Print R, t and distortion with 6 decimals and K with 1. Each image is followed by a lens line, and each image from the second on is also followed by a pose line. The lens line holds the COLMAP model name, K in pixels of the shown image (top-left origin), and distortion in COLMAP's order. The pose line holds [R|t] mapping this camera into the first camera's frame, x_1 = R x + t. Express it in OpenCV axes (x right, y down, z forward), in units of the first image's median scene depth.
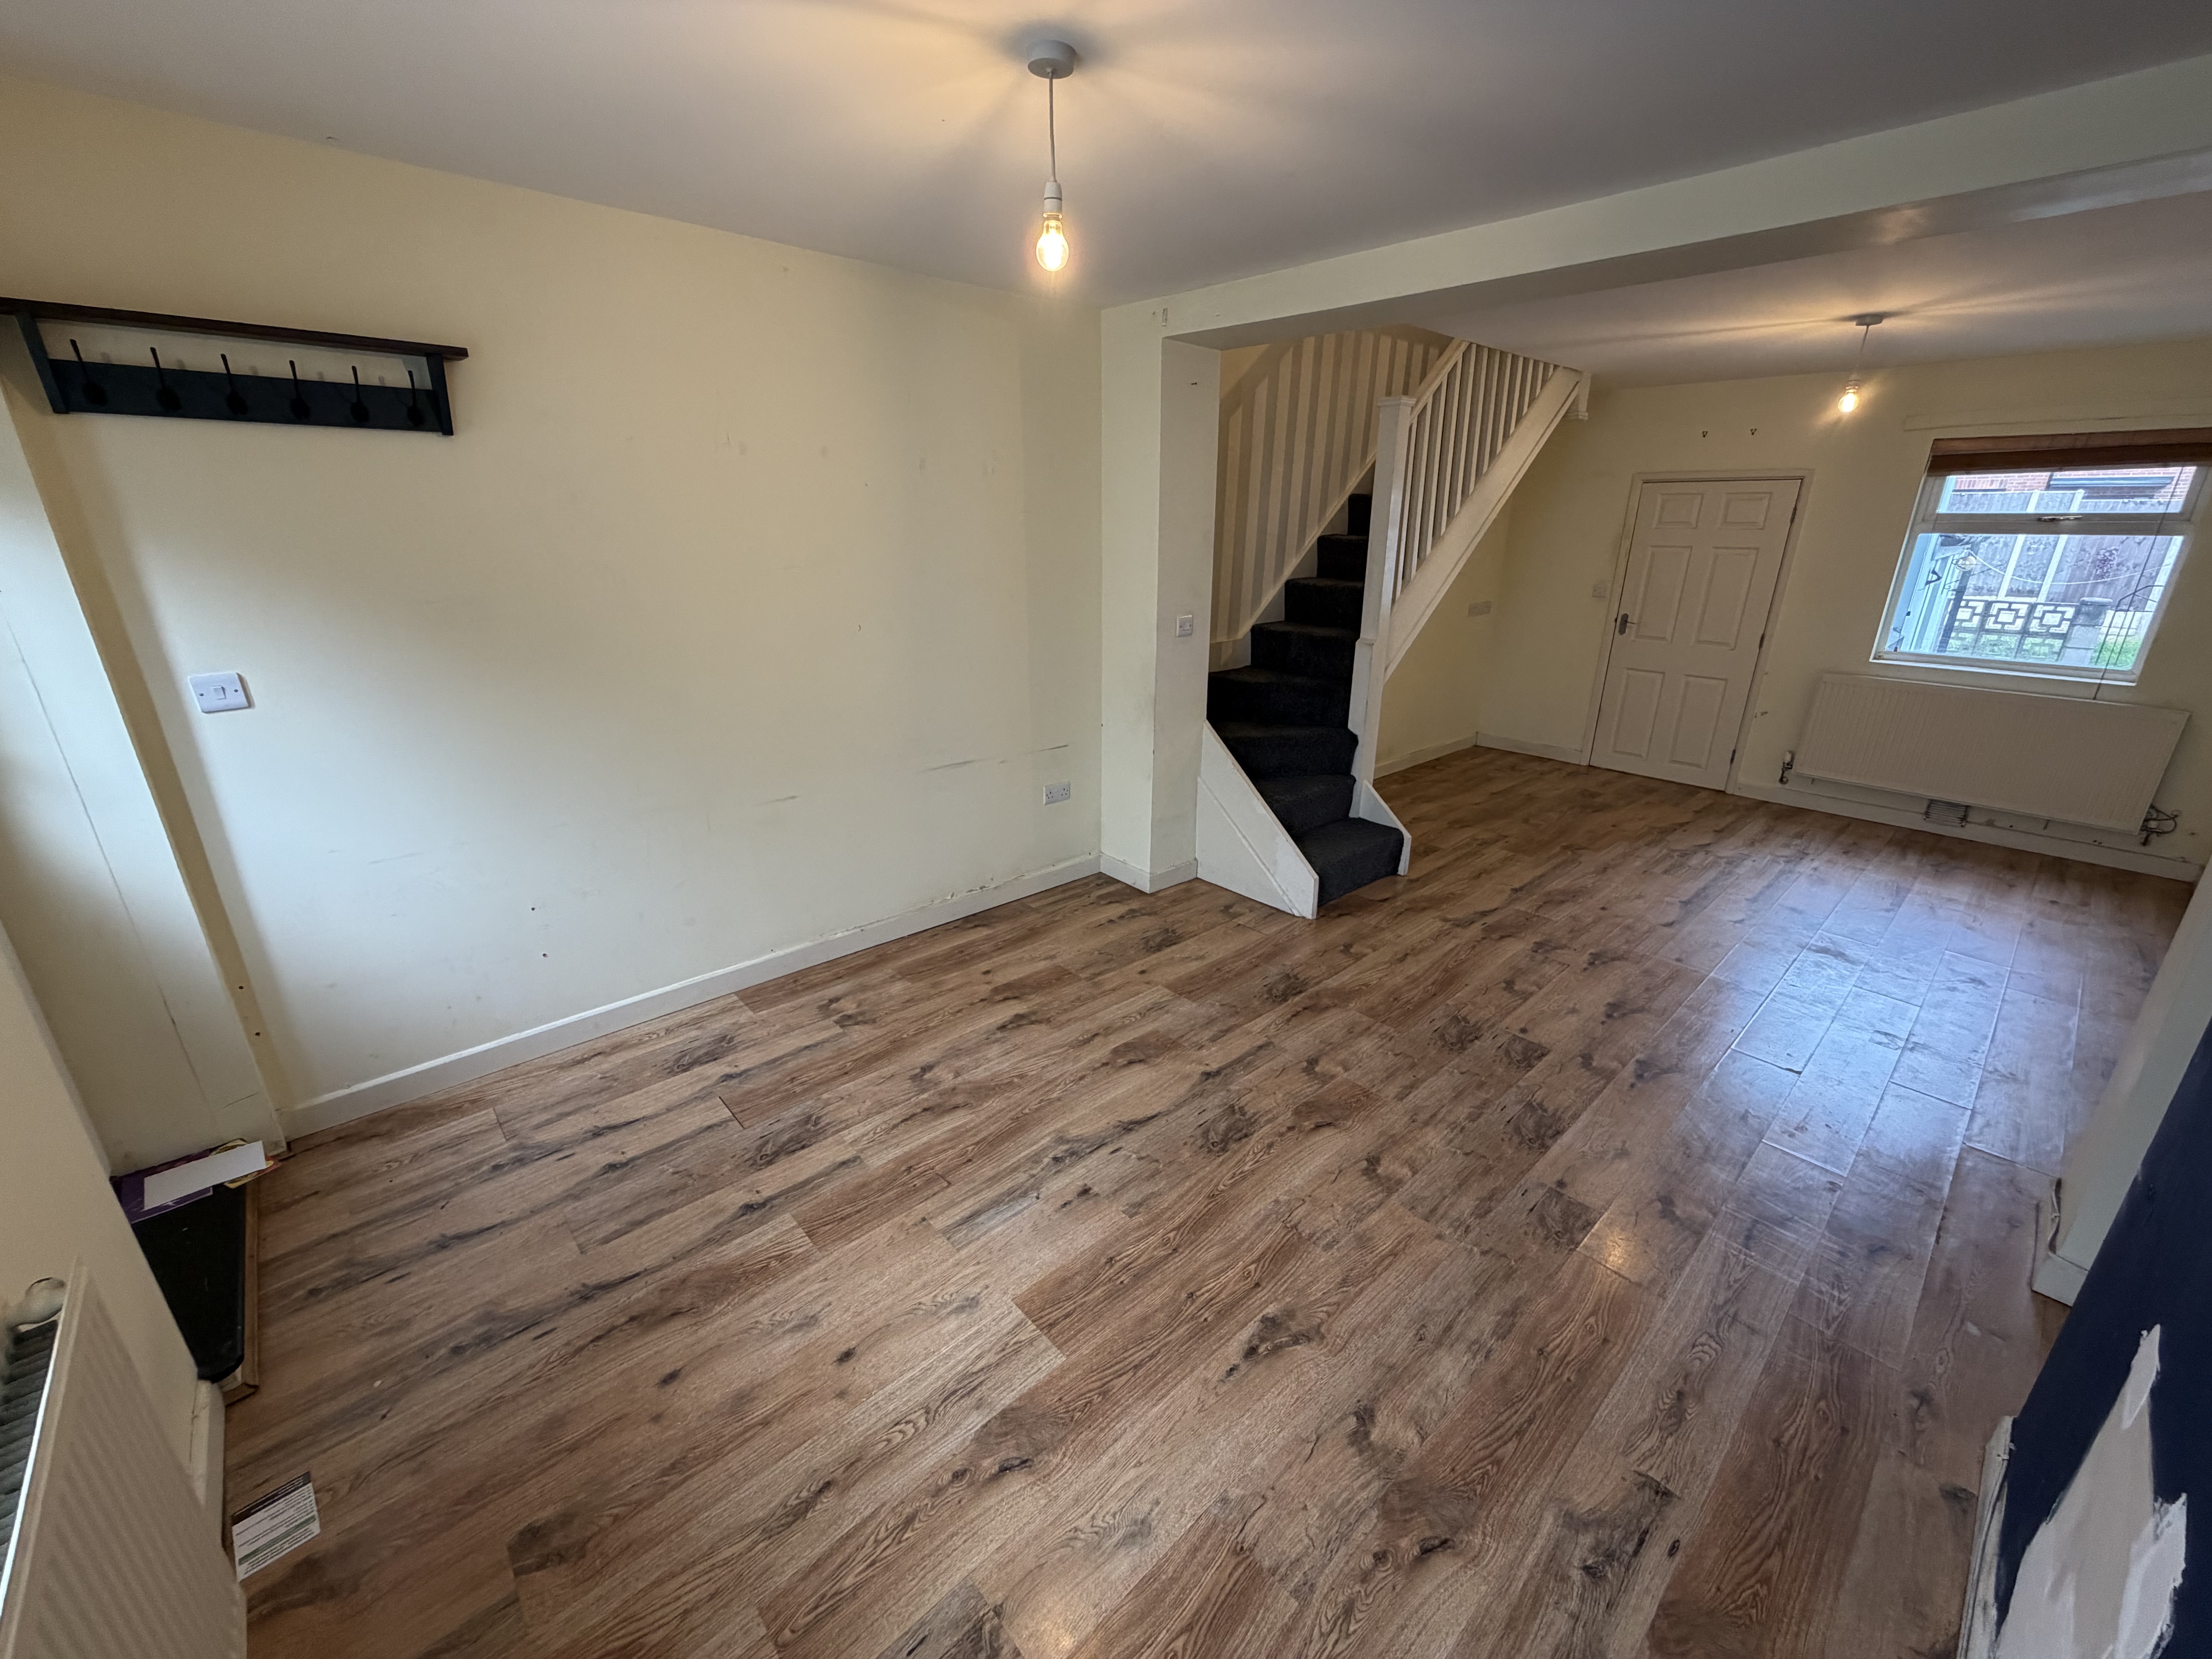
lens RADIAL K [[885.3, 0, 1103.4], [0, 885.3, 832.5], [0, 0, 1]] dist [0.000623, -0.000187]
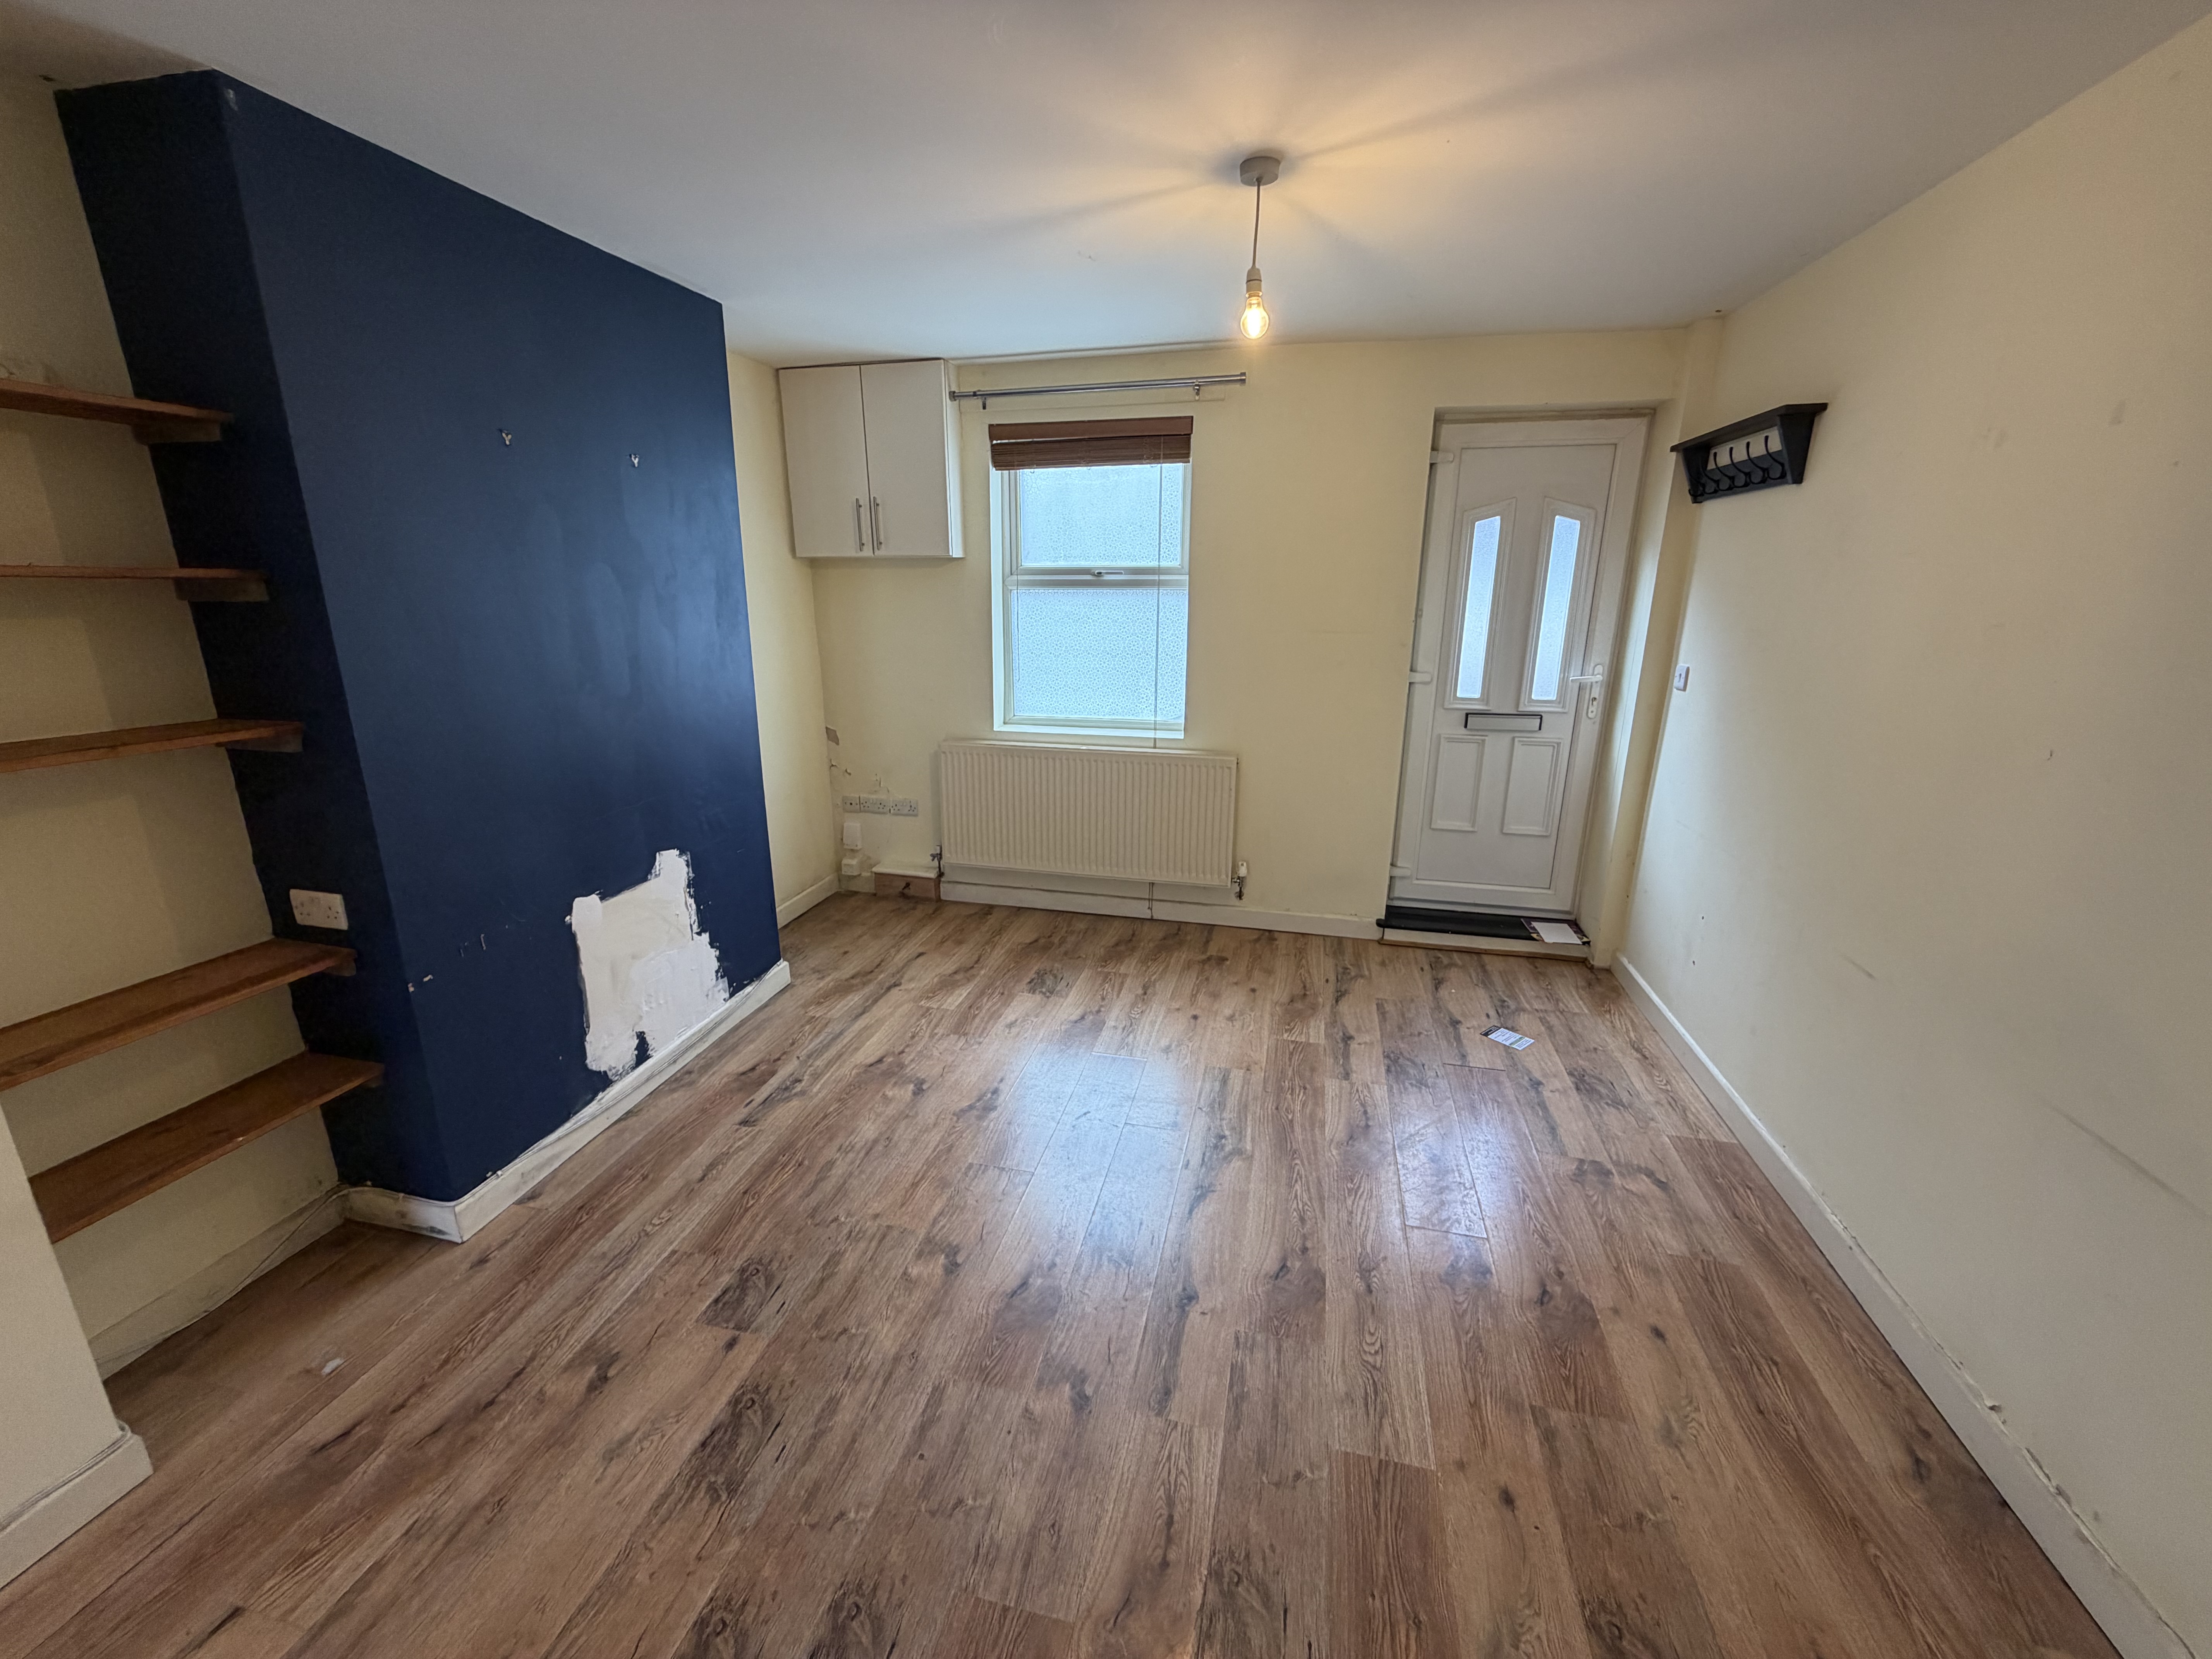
lens RADIAL K [[885.3, 0, 1099.8], [0, 885.3, 824.9], [0, 0, 1]] dist [0.000623, -0.000187]
pose [[-0.828163, 0.138441, -0.543121, 0.627294], [-0.197613, 0.834668, 0.514081, -0.490337], [0.524496, 0.533070, -0.663883, 1.496692]]
